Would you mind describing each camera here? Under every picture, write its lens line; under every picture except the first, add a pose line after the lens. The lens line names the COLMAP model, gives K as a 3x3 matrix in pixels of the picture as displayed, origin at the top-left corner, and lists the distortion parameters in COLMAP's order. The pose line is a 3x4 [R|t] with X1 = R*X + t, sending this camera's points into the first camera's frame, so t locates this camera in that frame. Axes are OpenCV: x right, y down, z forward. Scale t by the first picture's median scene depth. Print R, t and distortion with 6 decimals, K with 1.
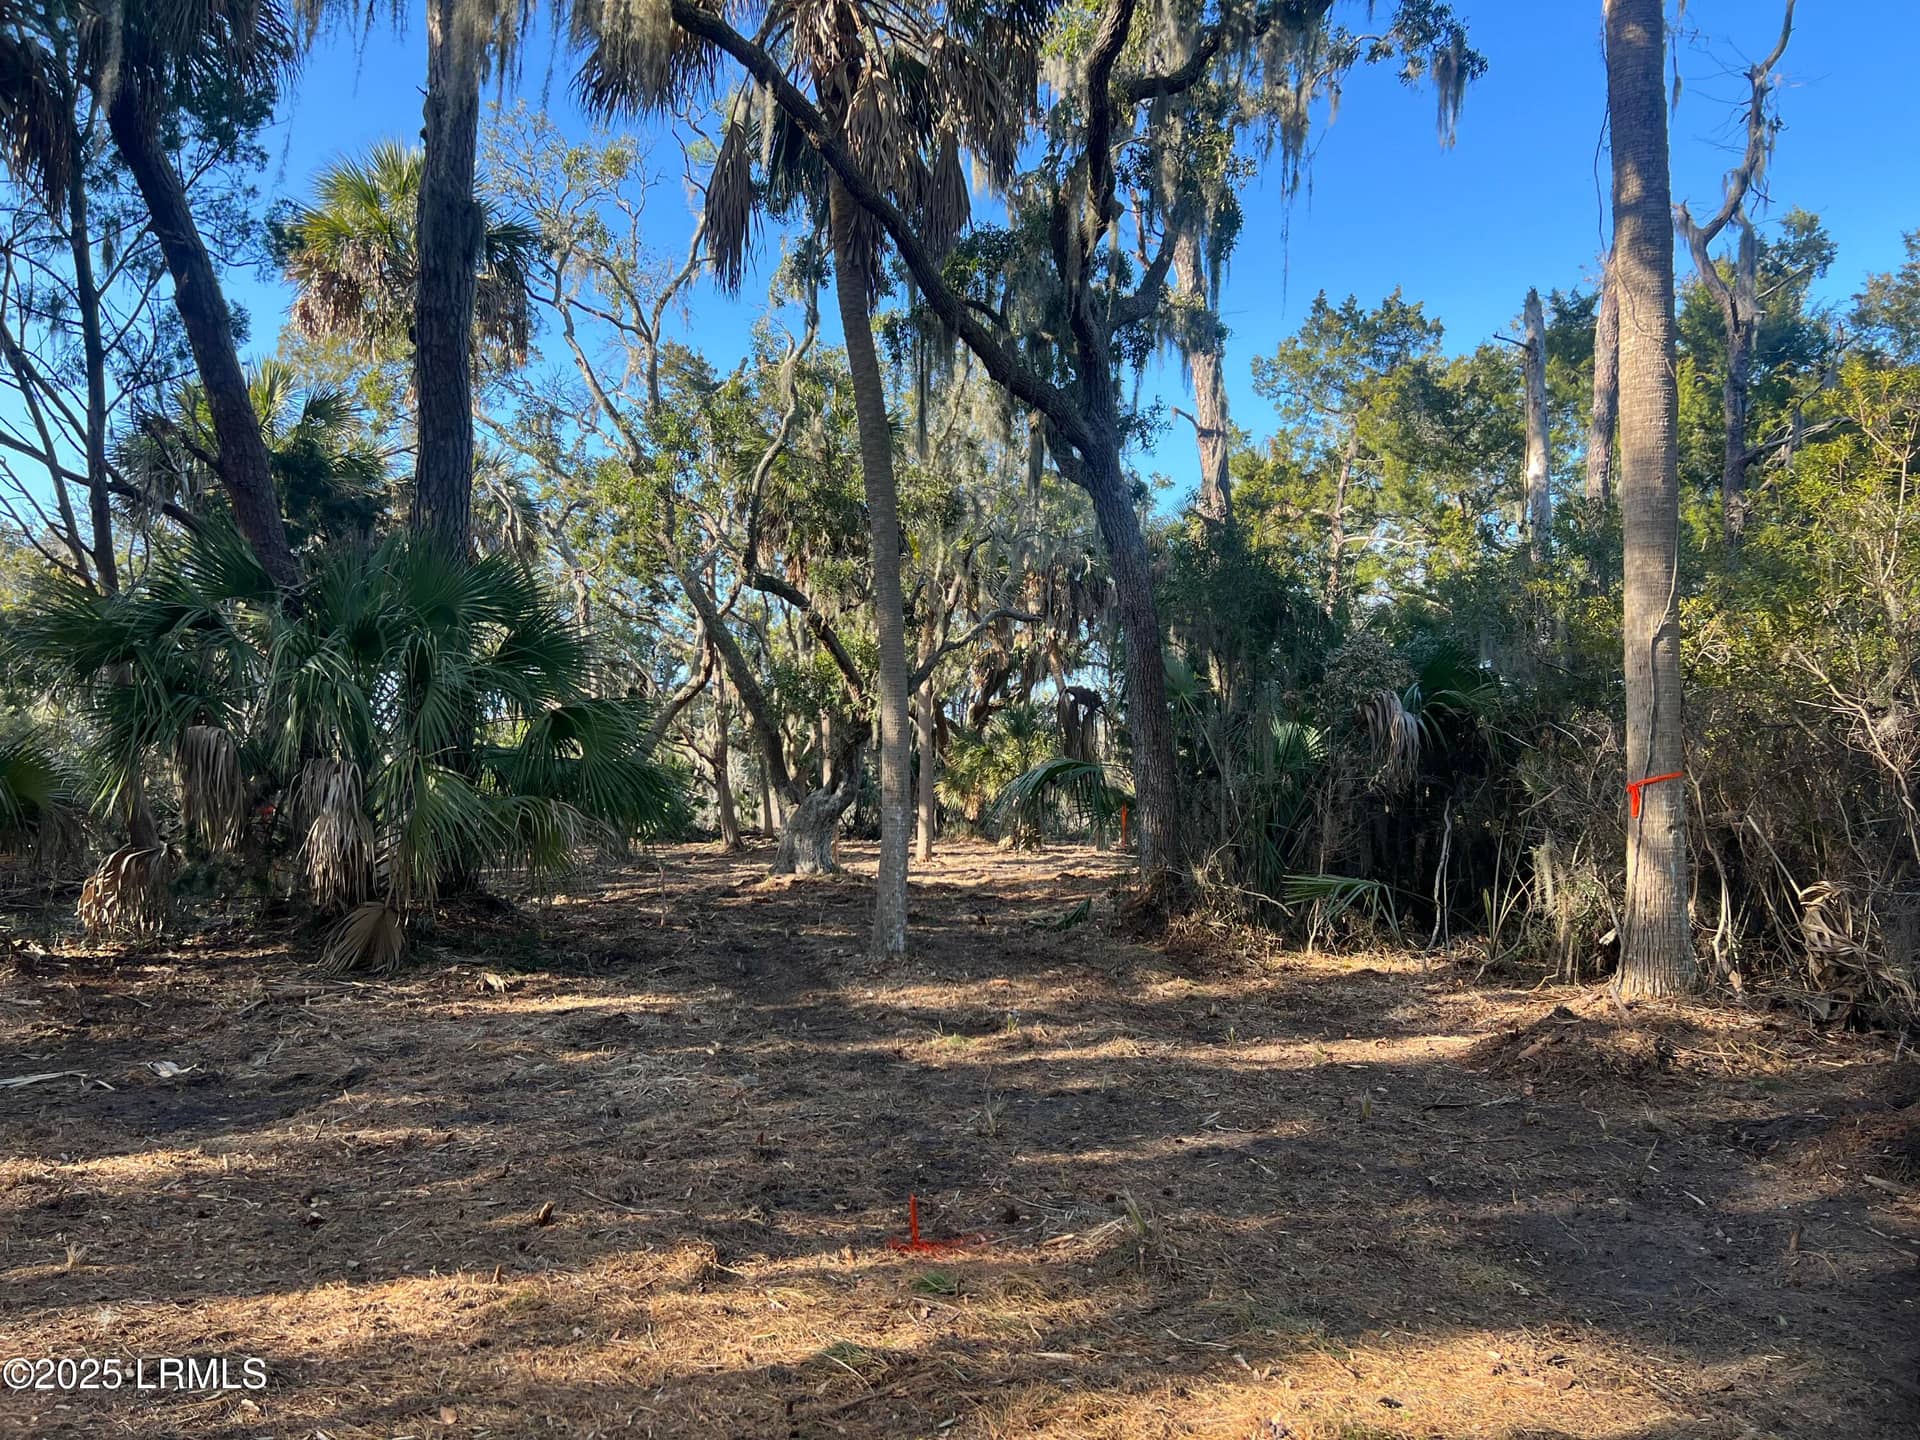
lens RADIAL K [[1418.6, 0, 960.0], [0, 1418.6, 720.0], [0, 0, 1]] dist [-0.041786, 0.006621]
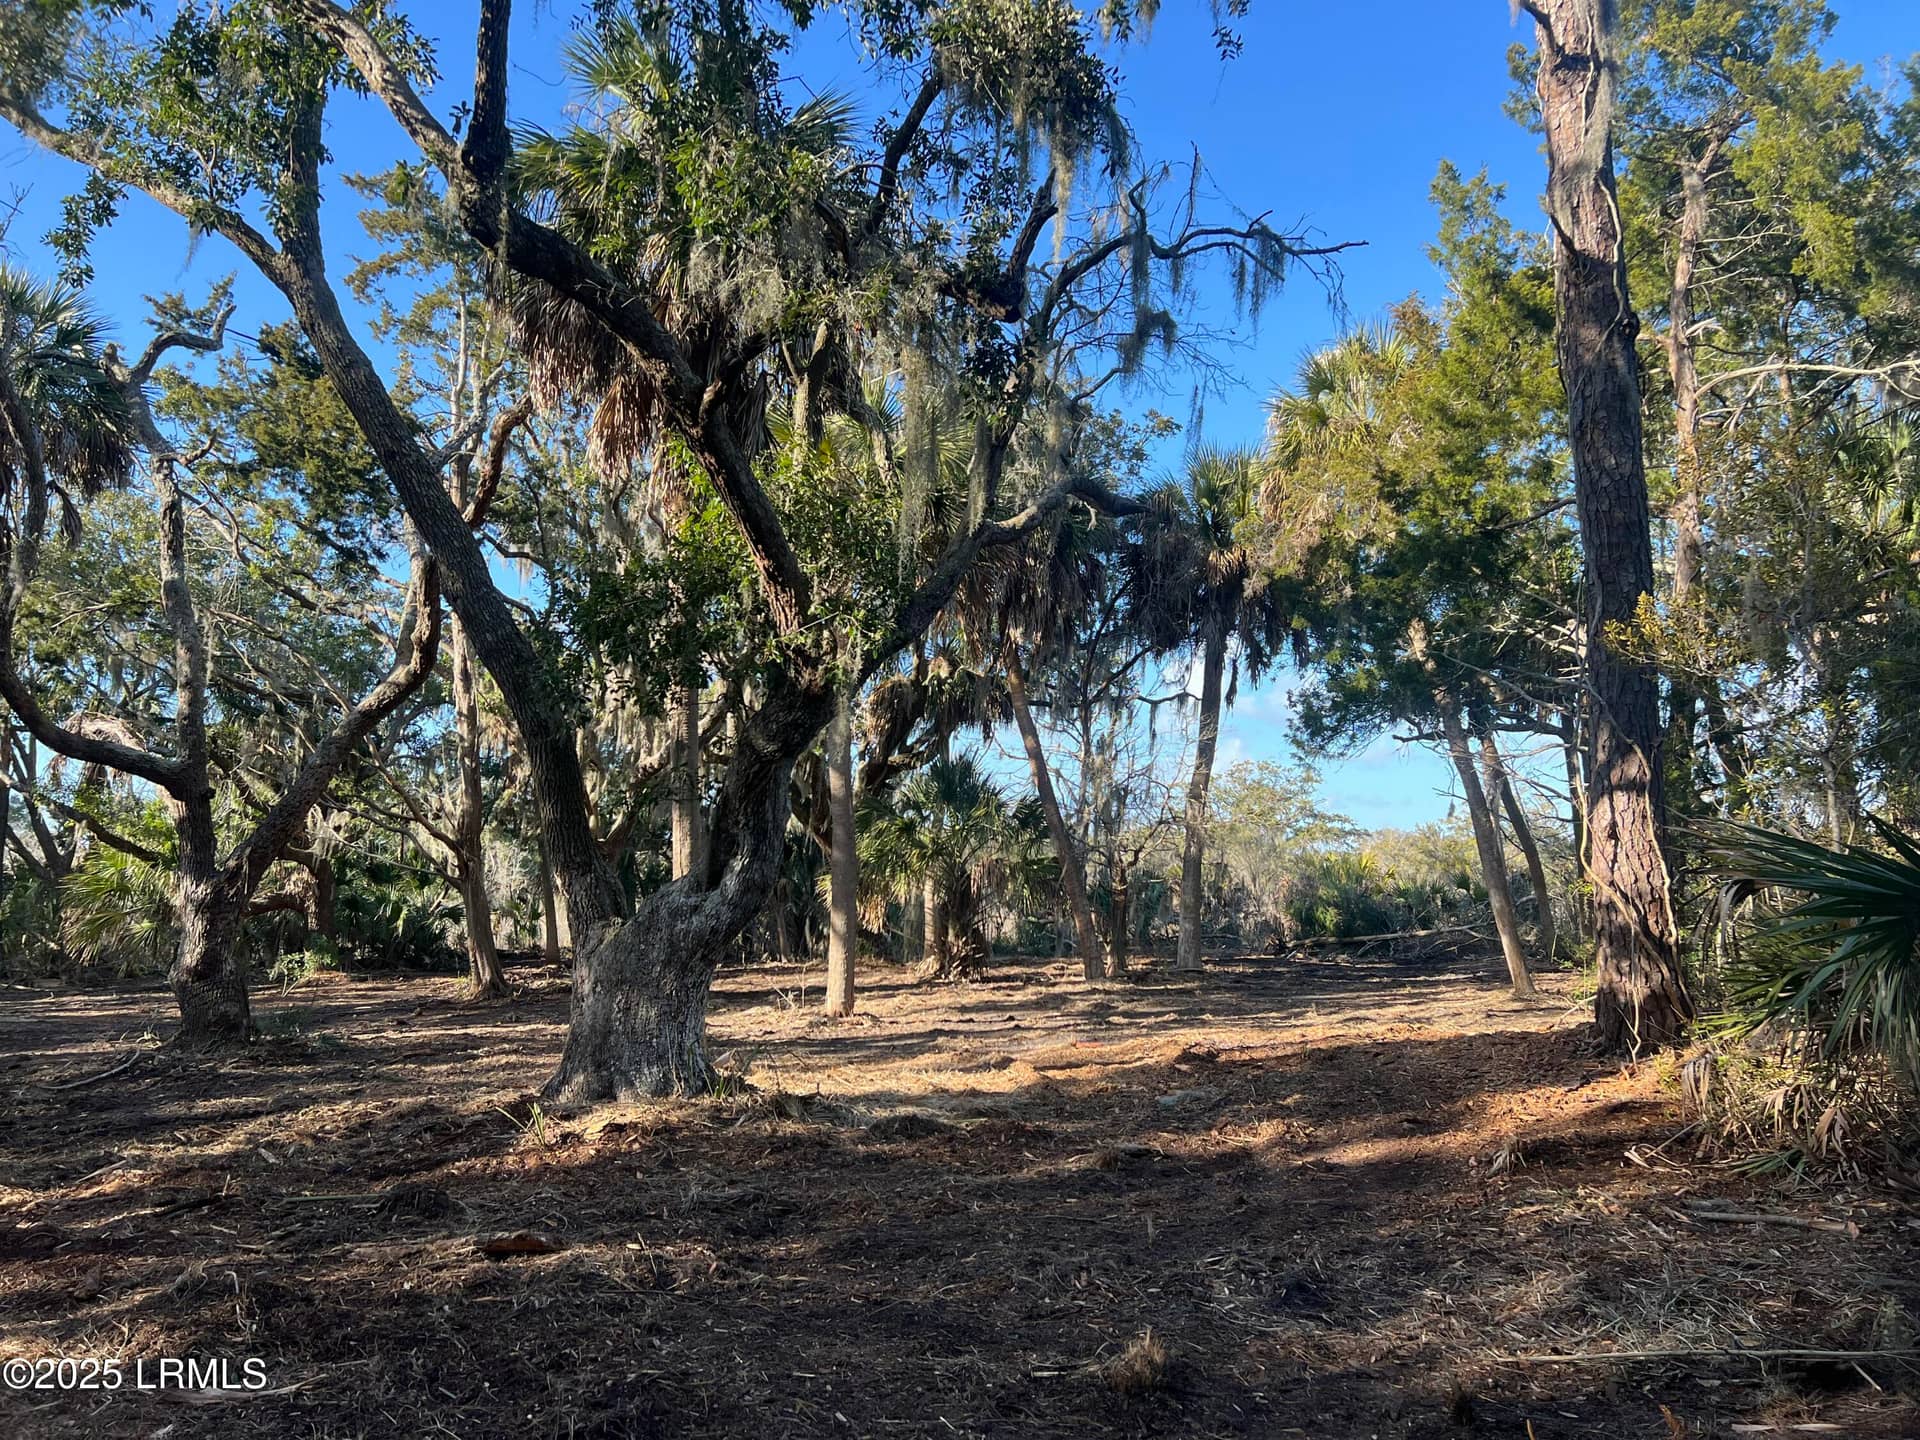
lens RADIAL K [[1407.3, 0, 986.0], [0, 1407.3, 719.5], [0, 0, 1]] dist [-0.001311, -0.000042]
pose [[0.987008, 0.003444, 0.160637, -0.047299], [0.008454, 0.997272, -0.073327, 0.021203], [-0.160451, 0.073733, 0.984286, 0.363024]]
